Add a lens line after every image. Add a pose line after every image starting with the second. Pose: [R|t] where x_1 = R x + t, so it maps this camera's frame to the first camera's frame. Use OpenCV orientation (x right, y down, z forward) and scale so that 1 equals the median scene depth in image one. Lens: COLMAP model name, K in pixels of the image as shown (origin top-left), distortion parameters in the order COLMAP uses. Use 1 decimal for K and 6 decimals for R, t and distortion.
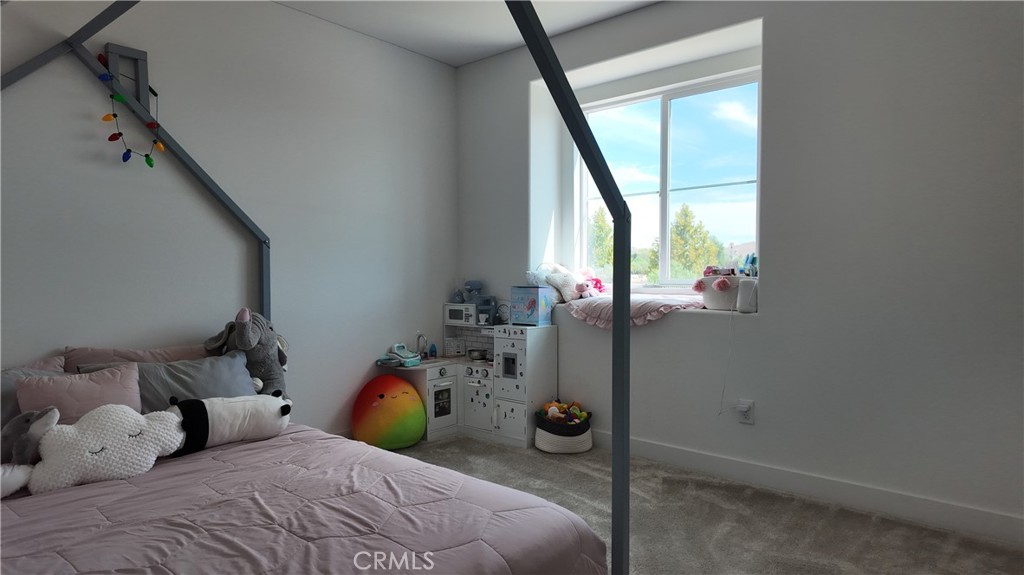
lens RADIAL K [[595.8, 0, 512.0], [0, 595.8, 287.5], [0, 0, 1]] dist [0.112540, -0.119855]
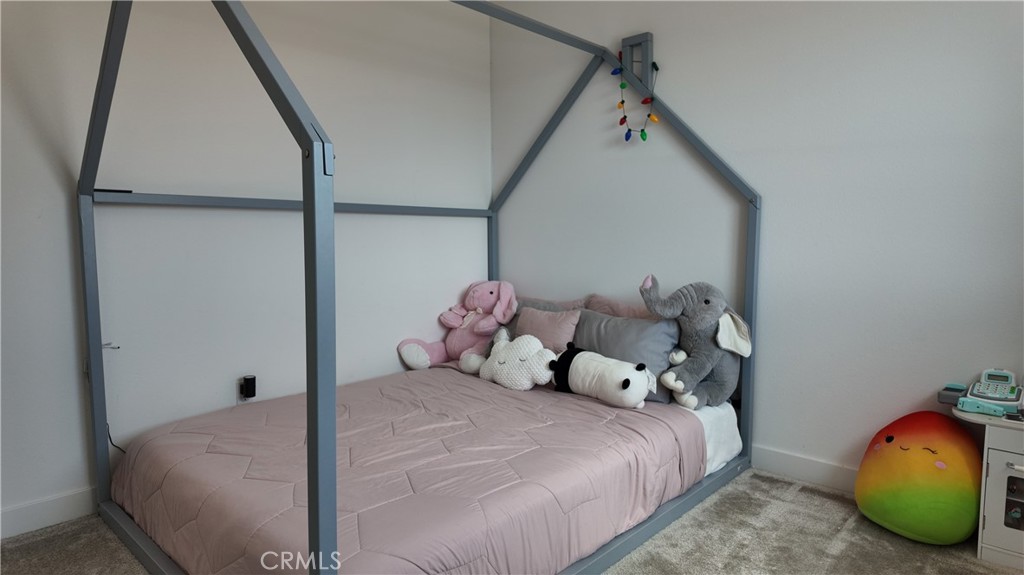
lens RADIAL K [[595.8, 0, 512.0], [0, 595.8, 287.5], [0, 0, 1]] dist [0.112540, -0.119855]
pose [[-0.035542, 0.087353, -0.995543, 0.539224], [-0.031871, 0.995567, 0.088493, -0.023103], [0.998860, 0.034874, -0.032600, 0.839636]]
